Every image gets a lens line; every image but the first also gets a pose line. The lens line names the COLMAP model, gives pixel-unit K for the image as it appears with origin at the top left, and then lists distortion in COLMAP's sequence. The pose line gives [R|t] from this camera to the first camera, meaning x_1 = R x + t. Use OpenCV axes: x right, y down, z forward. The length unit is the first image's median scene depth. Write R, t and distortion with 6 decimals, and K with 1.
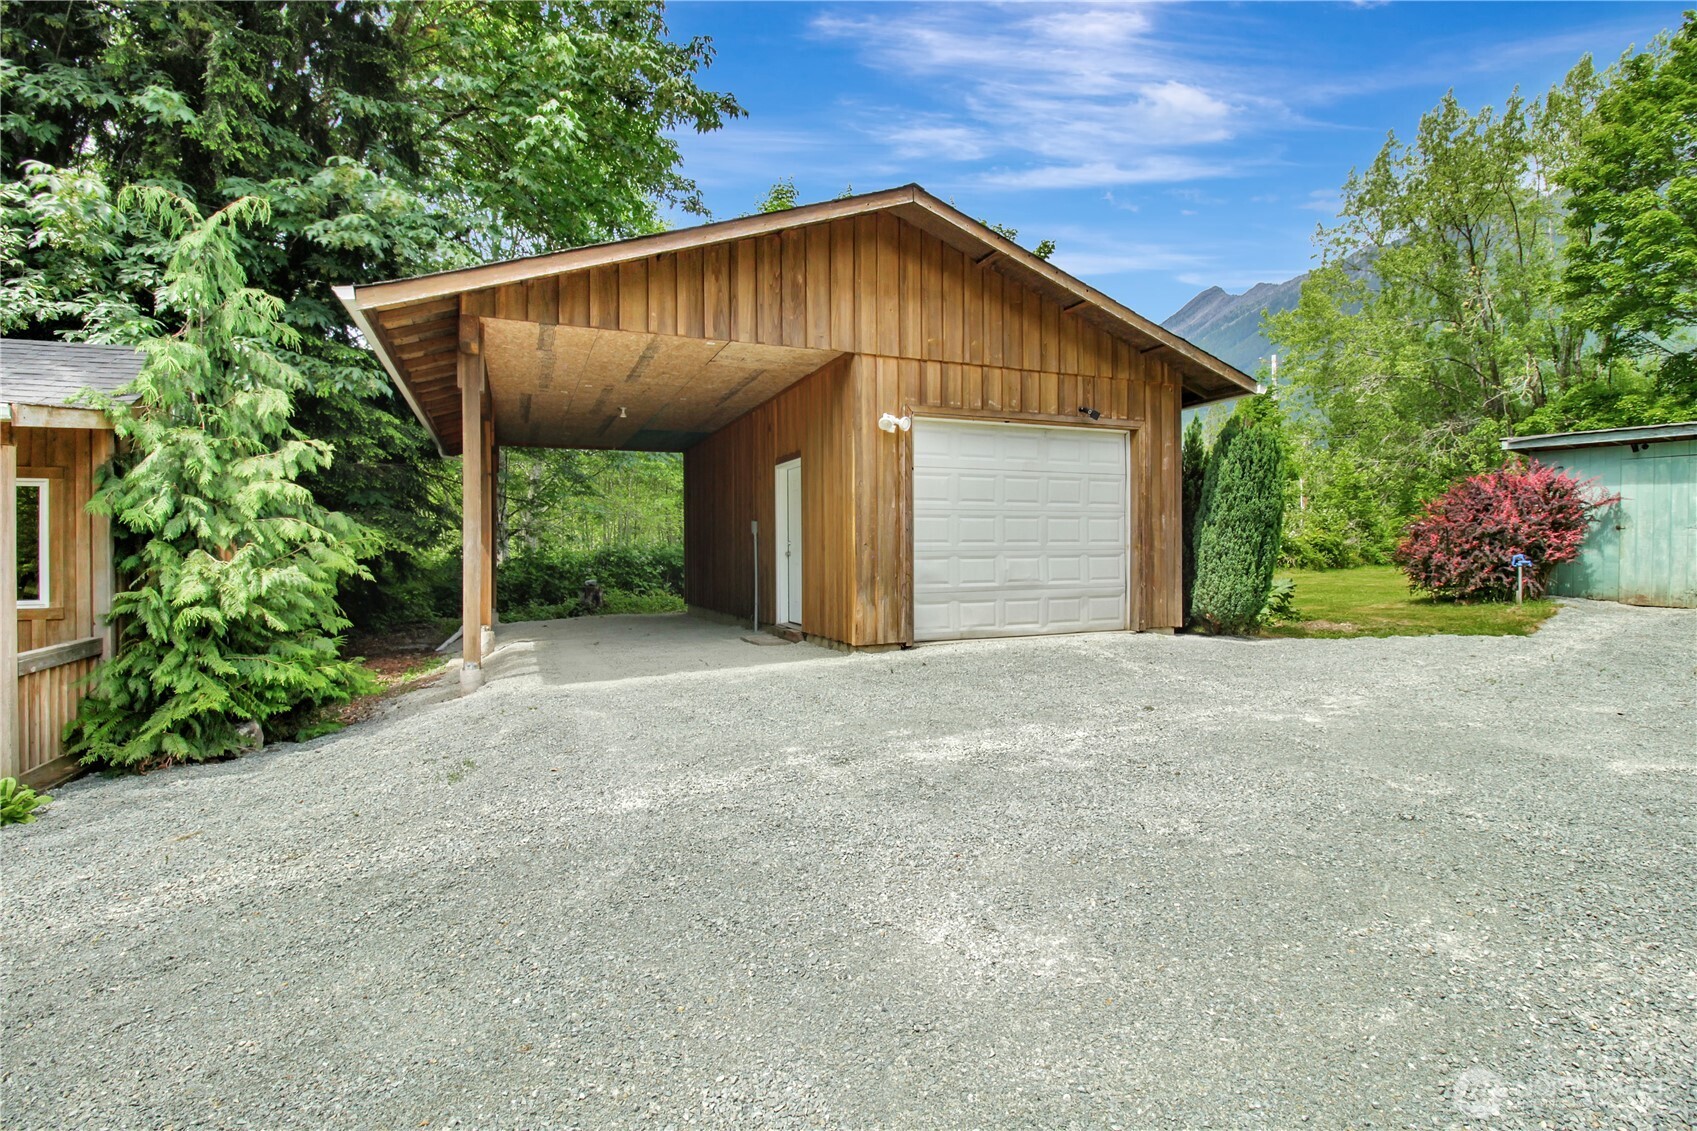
lens RADIAL K [[792.6, 0, 880.9], [0, 792.6, 553.2], [0, 0, 1]] dist [-0.005298, -0.000850]
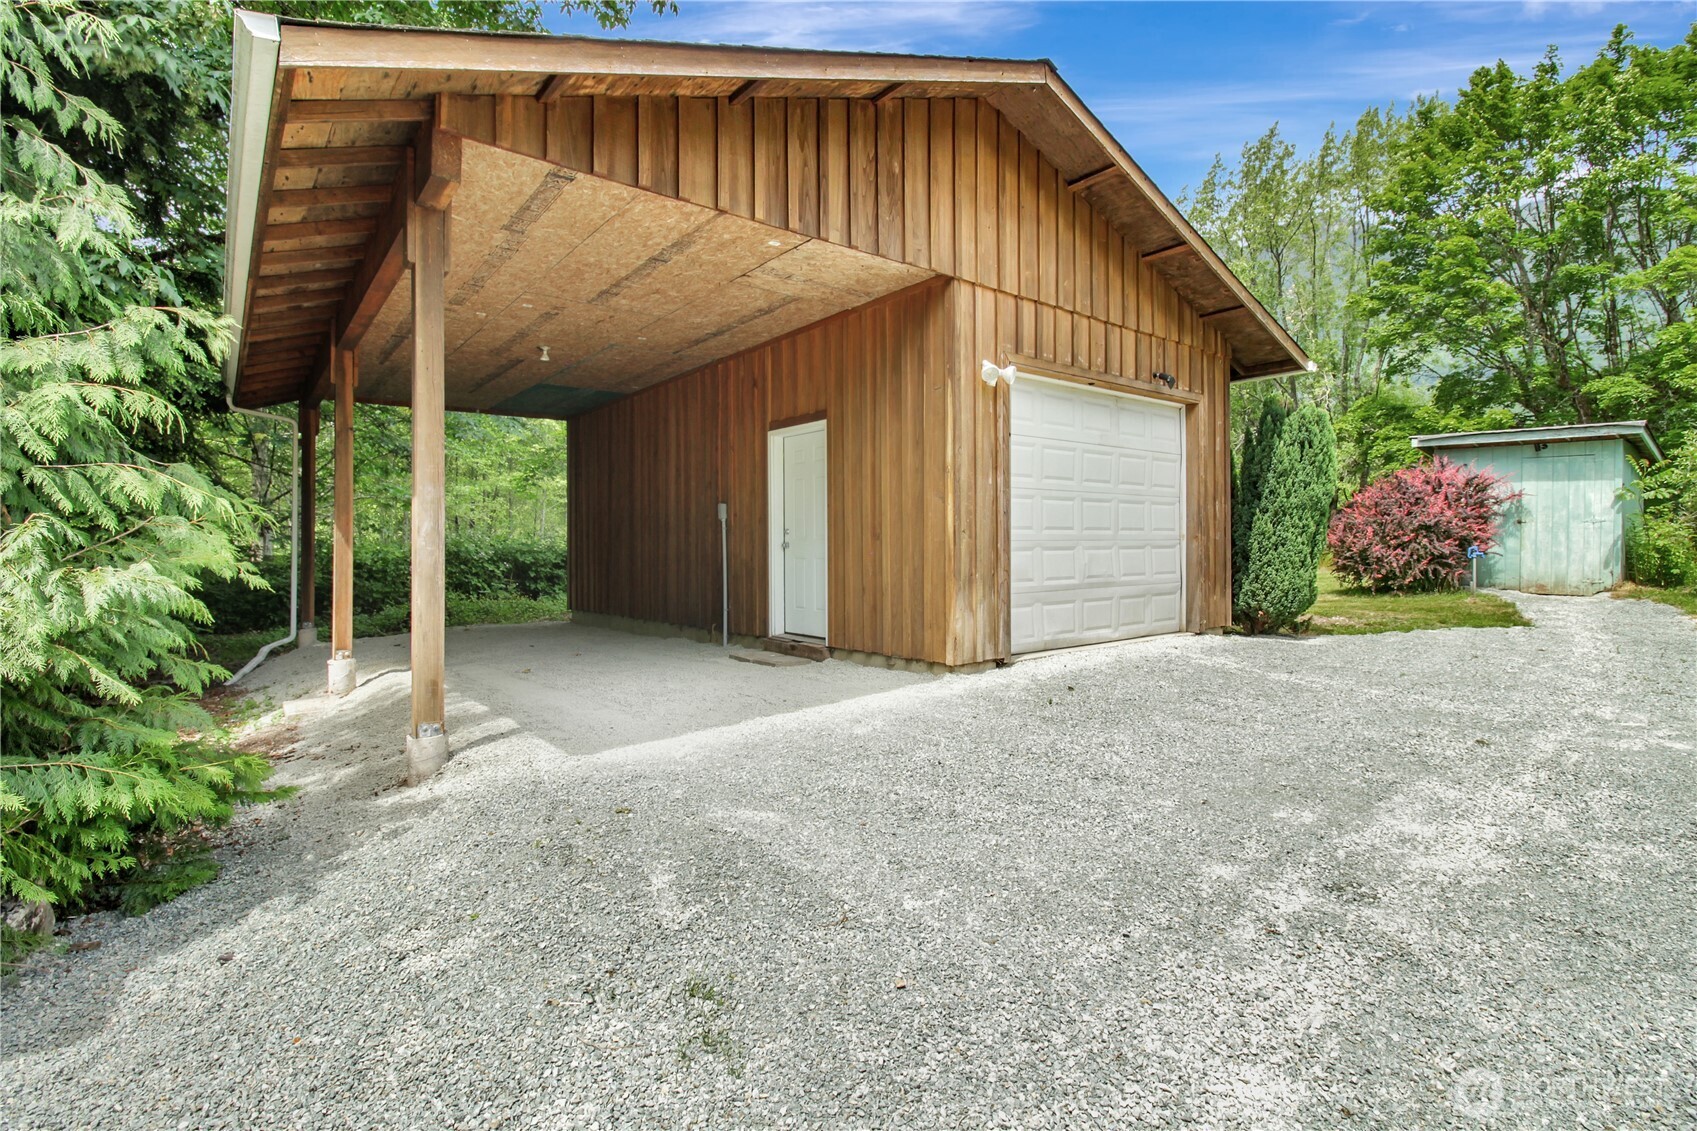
lens RADIAL K [[780.7, 0, 852.0], [0, 780.7, 542.8], [0, 0, 1]] dist [0.001548, -0.011035]
pose [[0.967758, 0.000936, 0.251882, -0.301215], [0.001179, 0.999965, -0.008246, 0.005731], [-0.251881, 0.008277, 0.967723, 0.295085]]
